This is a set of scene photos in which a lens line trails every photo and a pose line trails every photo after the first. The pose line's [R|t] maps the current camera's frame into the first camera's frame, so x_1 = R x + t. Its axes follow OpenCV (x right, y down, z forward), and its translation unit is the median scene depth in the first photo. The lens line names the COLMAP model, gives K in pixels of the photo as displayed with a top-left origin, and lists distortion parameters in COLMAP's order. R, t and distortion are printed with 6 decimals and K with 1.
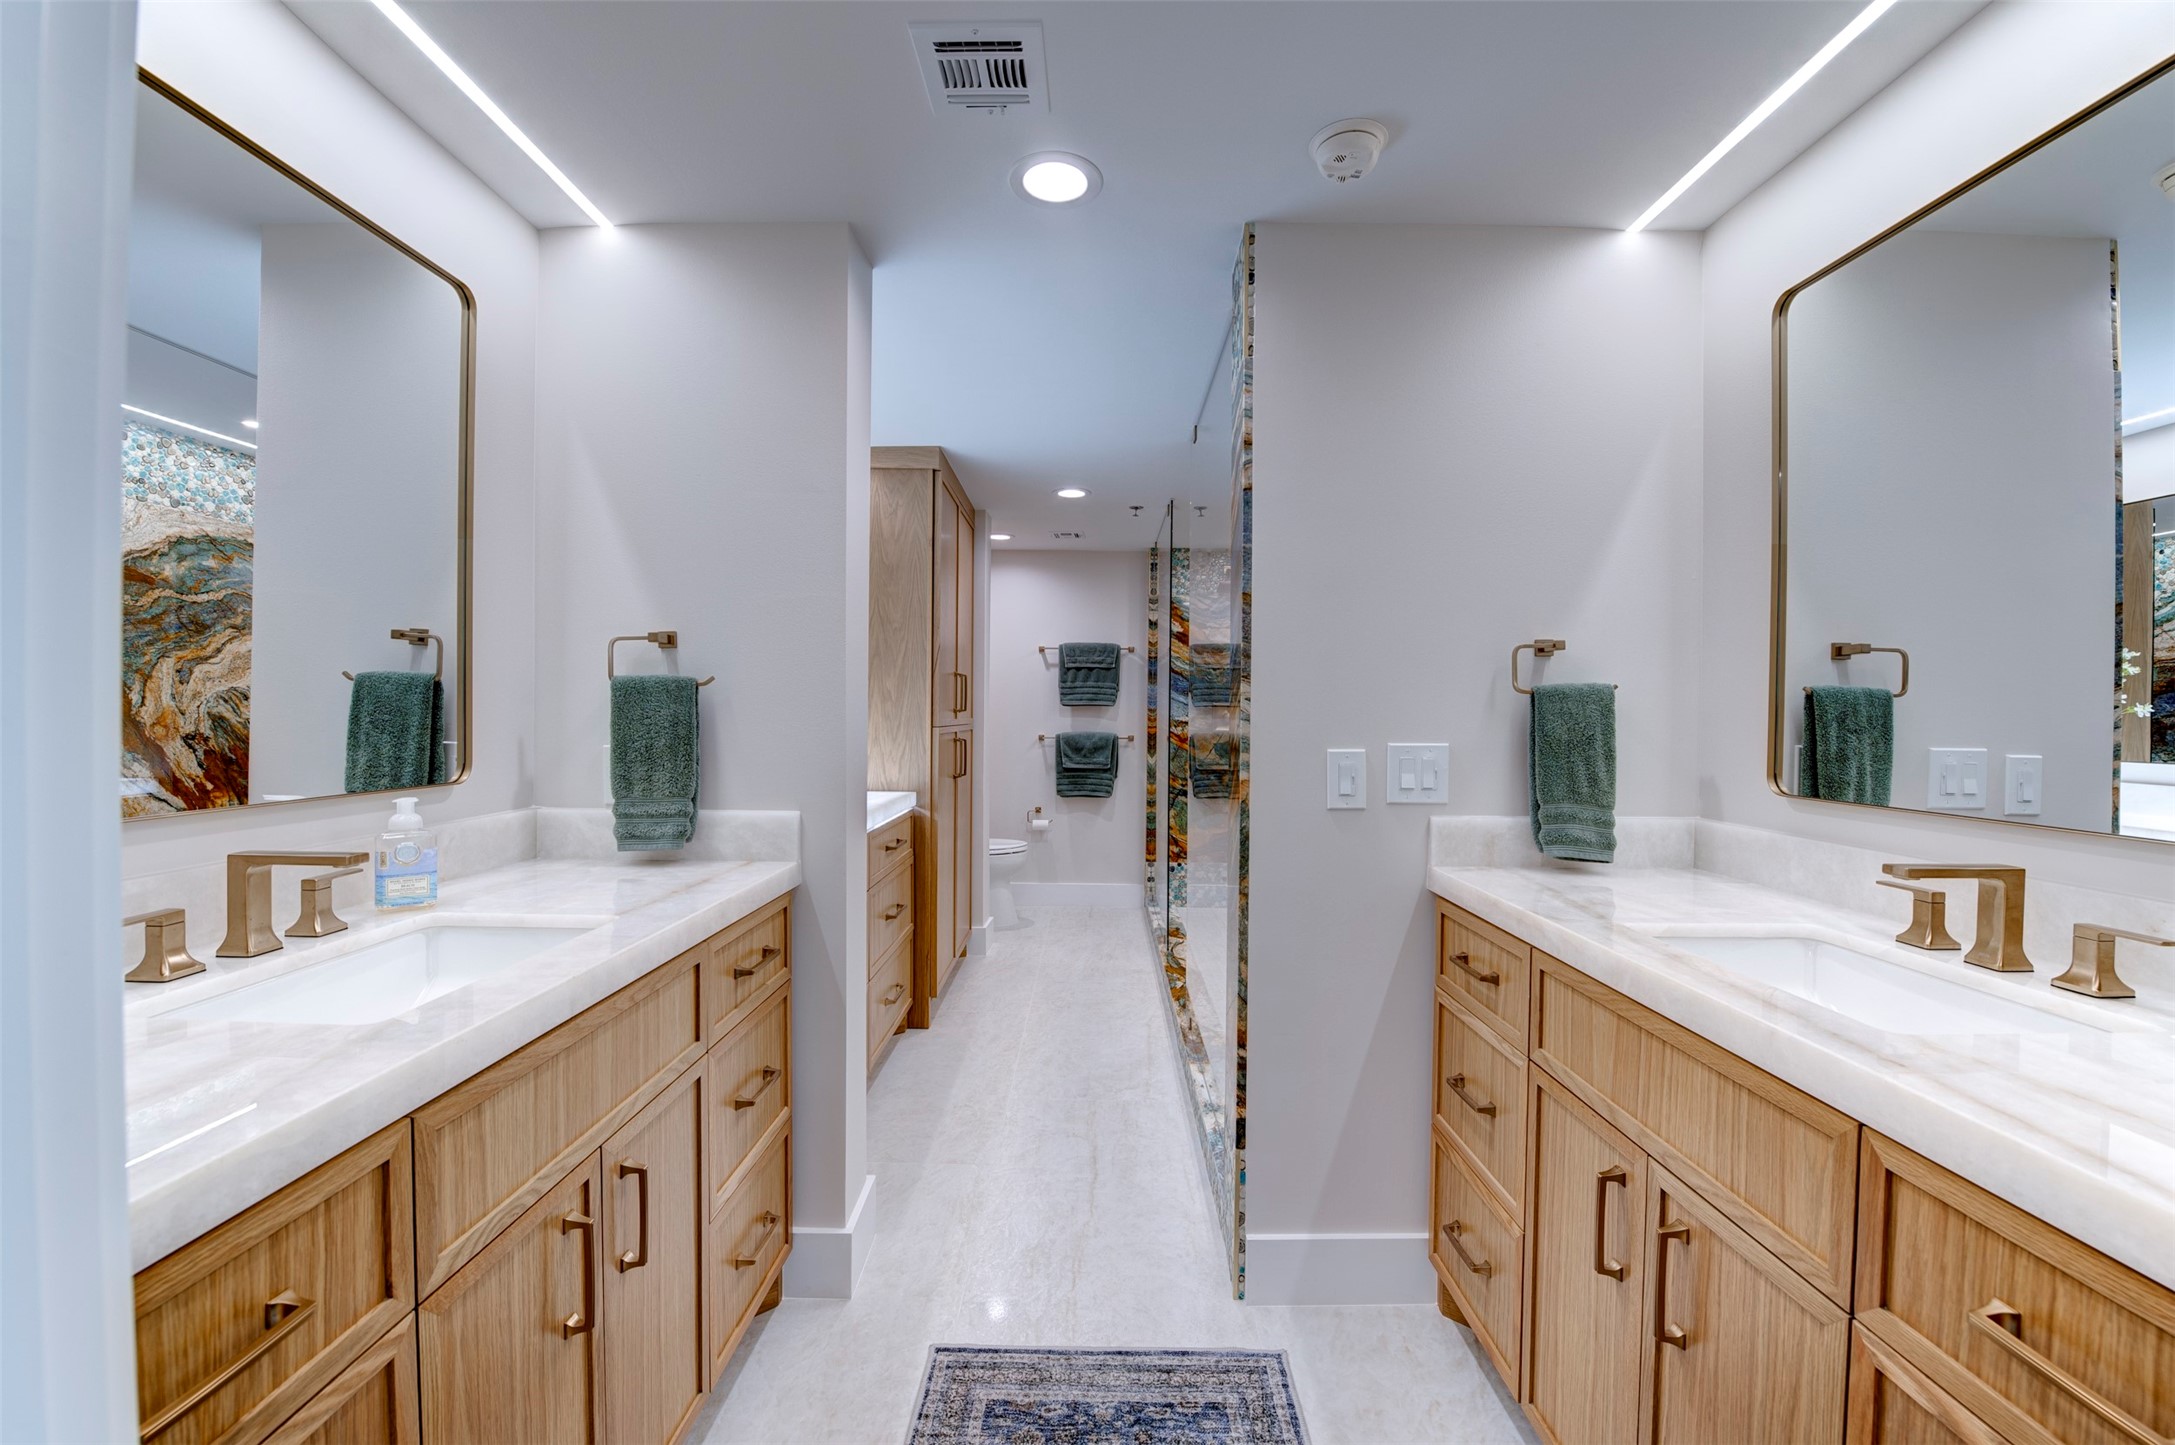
lens RADIAL K [[881.2, 0, 1087.5], [0, 881.2, 722.5], [0, 0, 1]] dist [-0.019932, -0.000329]
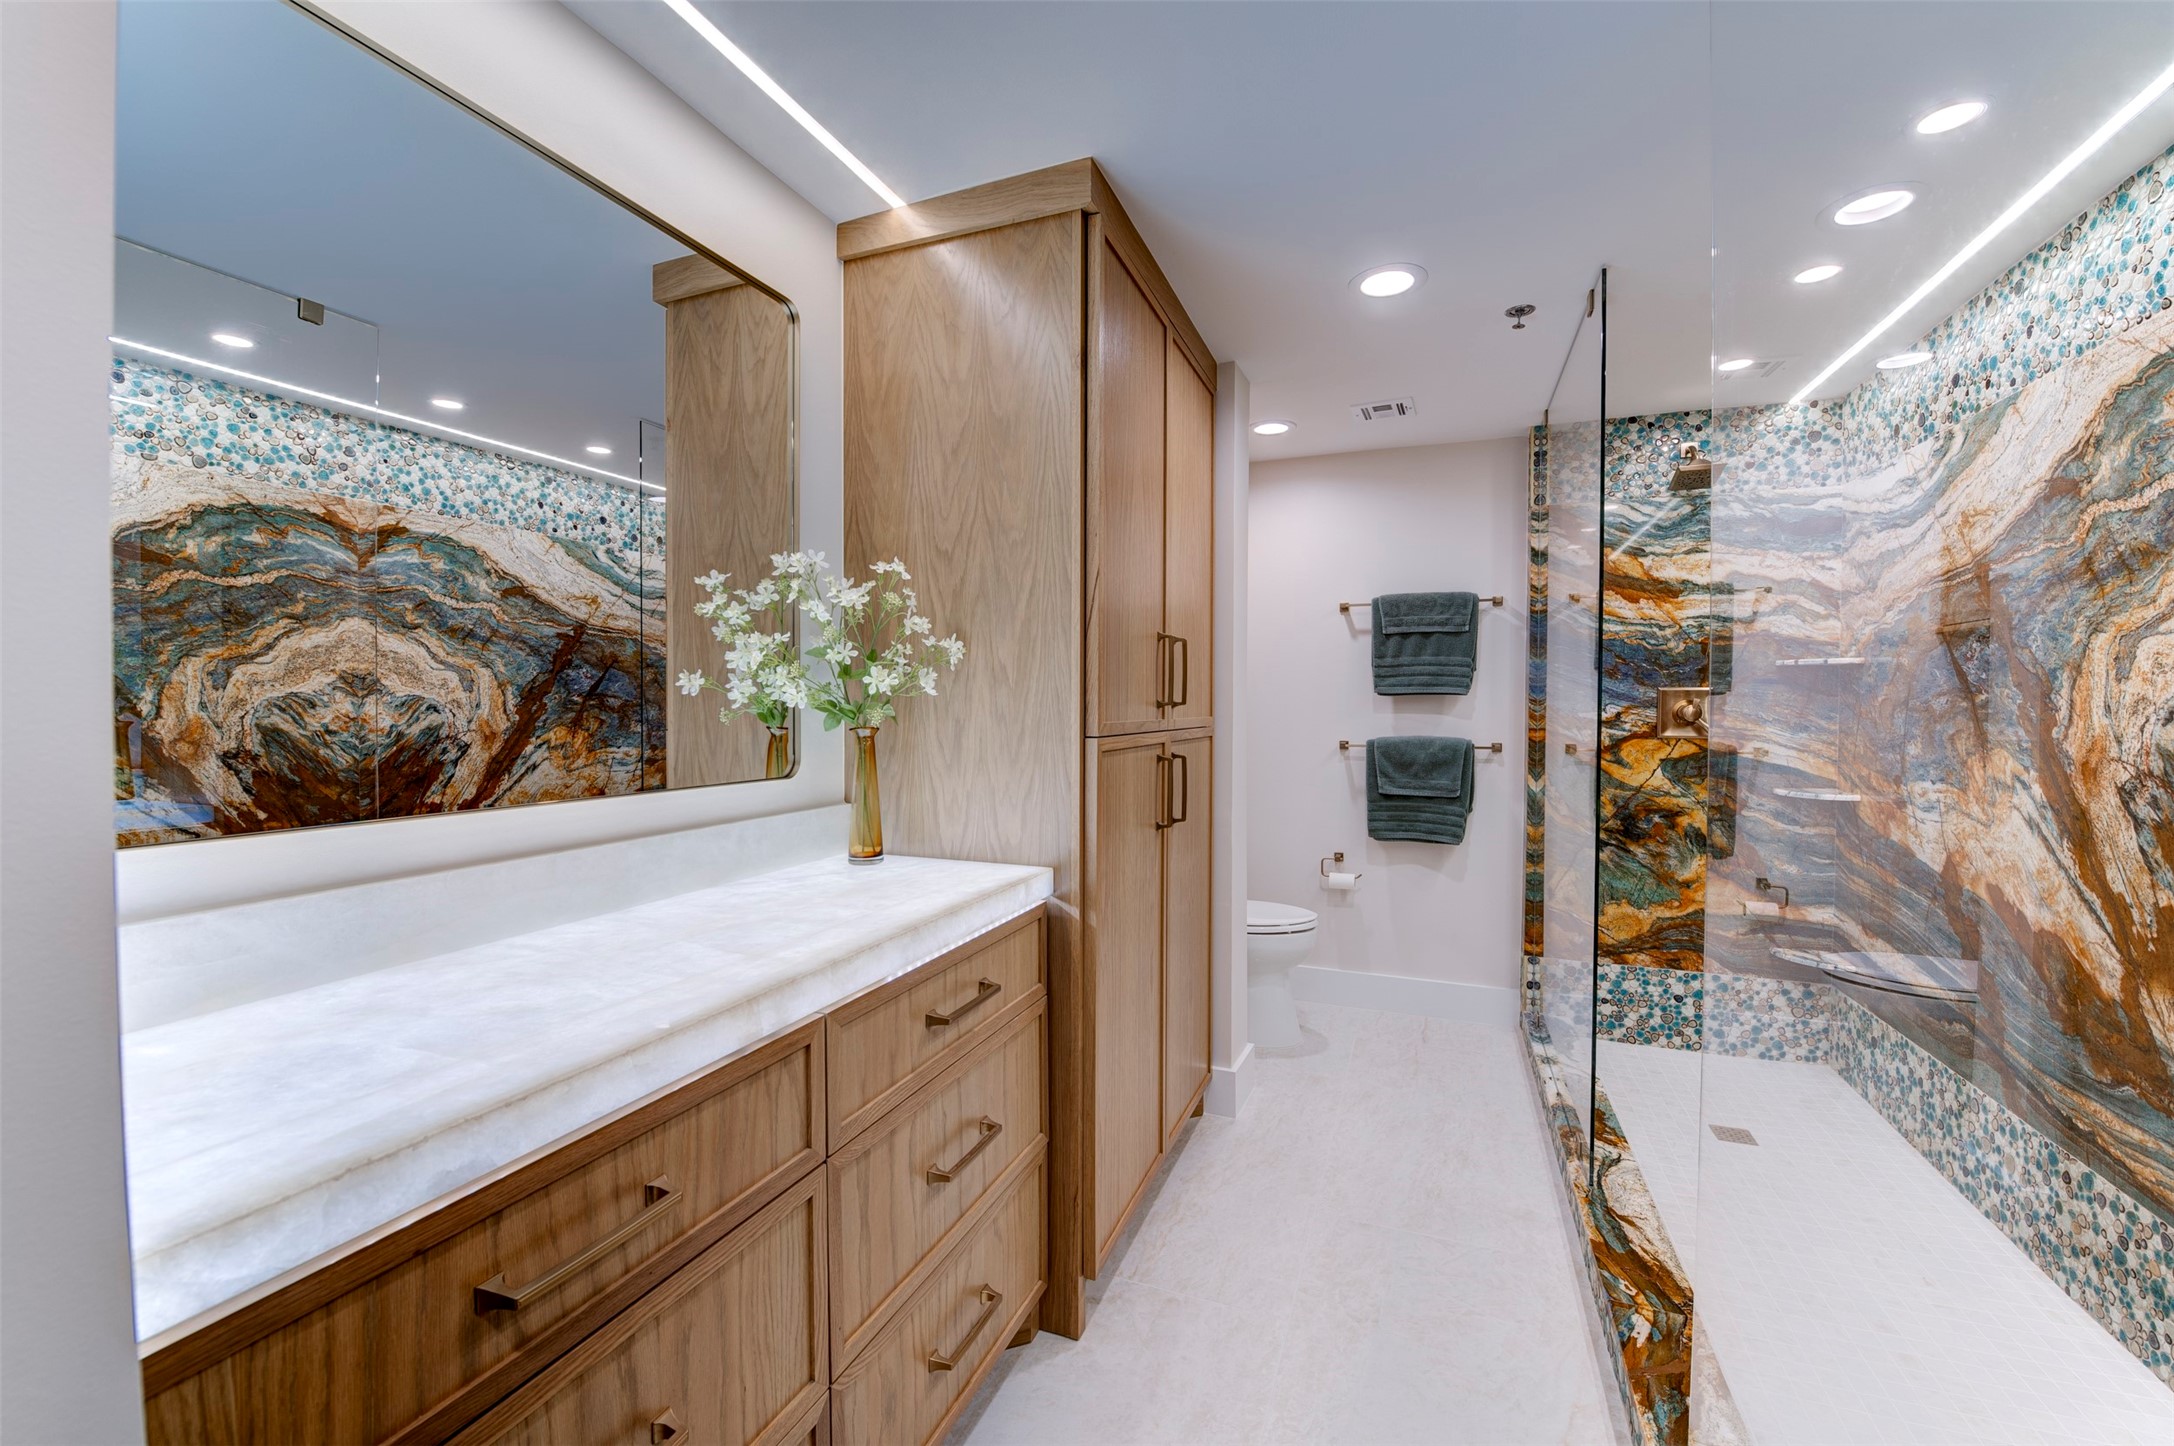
lens RADIAL K [[905.6, 0, 1093.0], [0, 905.6, 762.7], [0, 0, 1]] dist [0.016336, -0.023187]
pose [[0.939590, 0.002895, -0.342289, 0.003171], [0.012556, 0.999000, 0.042915, -0.002152], [0.342071, -0.044620, 0.938614, 0.471296]]
